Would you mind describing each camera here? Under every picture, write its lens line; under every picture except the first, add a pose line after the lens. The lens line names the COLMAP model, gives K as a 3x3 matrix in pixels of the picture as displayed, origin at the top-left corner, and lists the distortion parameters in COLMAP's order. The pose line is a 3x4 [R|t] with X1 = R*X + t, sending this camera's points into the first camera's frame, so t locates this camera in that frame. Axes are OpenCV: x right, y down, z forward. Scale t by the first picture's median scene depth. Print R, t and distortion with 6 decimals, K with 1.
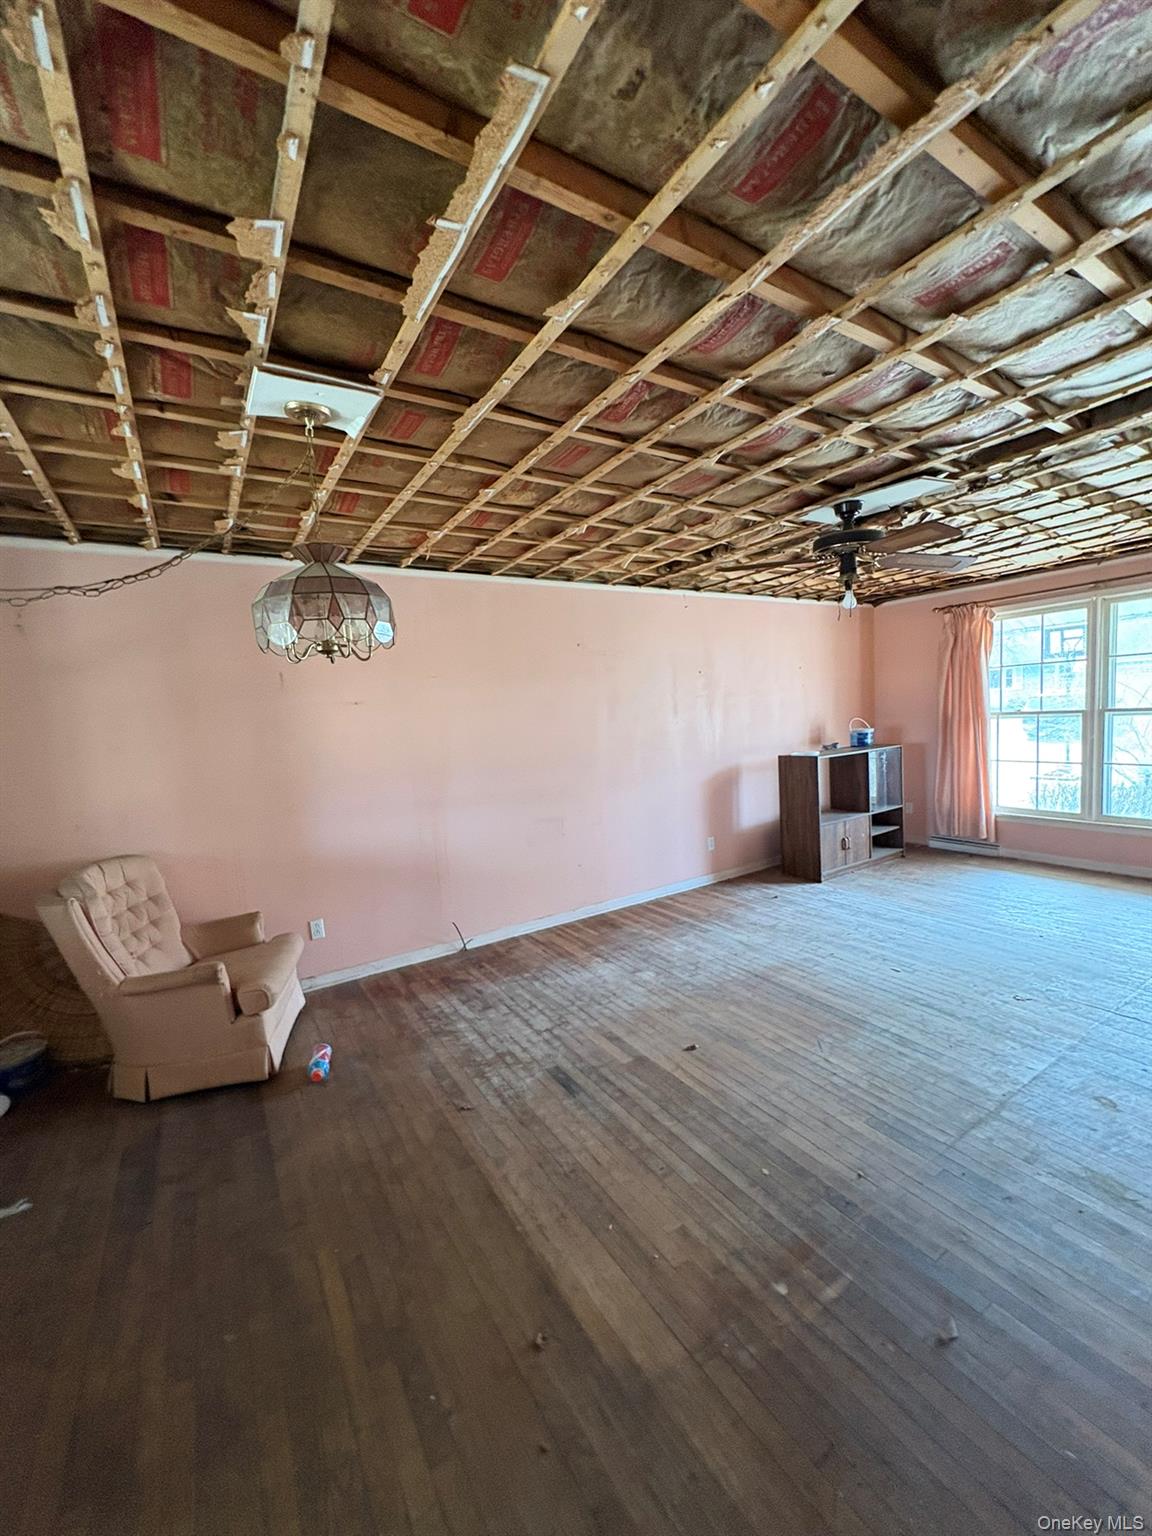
lens RADIAL K [[608.8, 0, 578.7], [0, 608.8, 768.7], [0, 0, 1]] dist [0.001191, 0.000244]
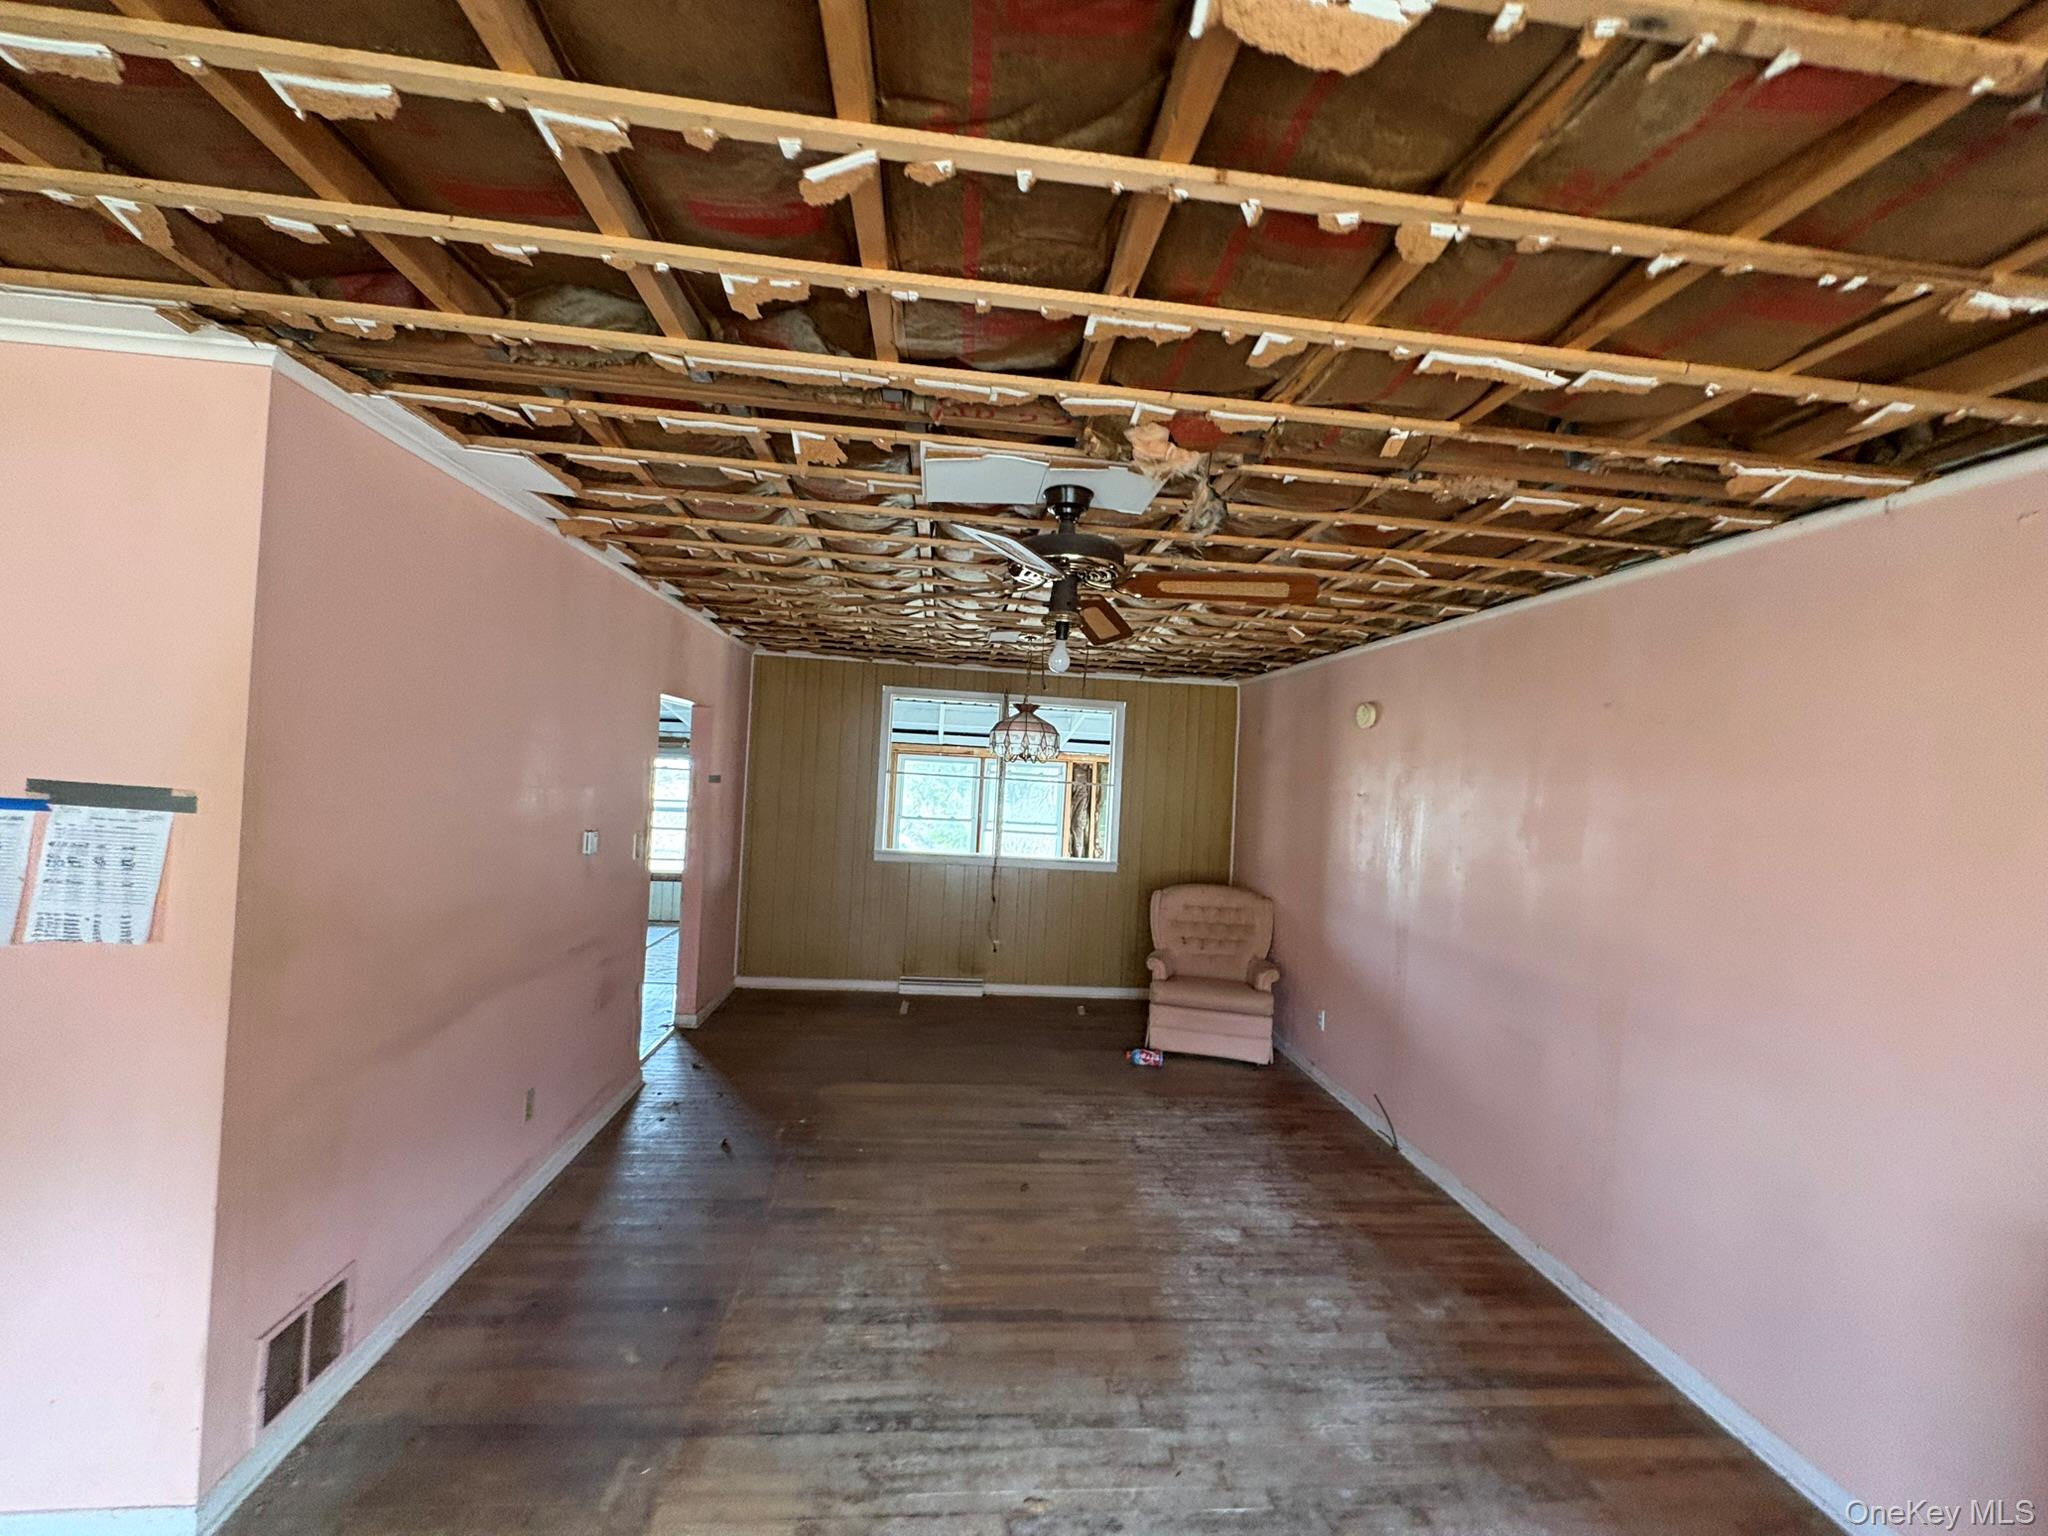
lens RADIAL K [[811.7, 0, 1024.8], [0, 811.7, 766.1], [0, 0, 1]] dist [0.001191, 0.000244]
pose [[-0.451362, 0.023992, -0.892019, 0.959627], [-0.111638, 0.990266, 0.083124, -0.199730], [0.885330, 0.137102, -0.444290, 1.118511]]
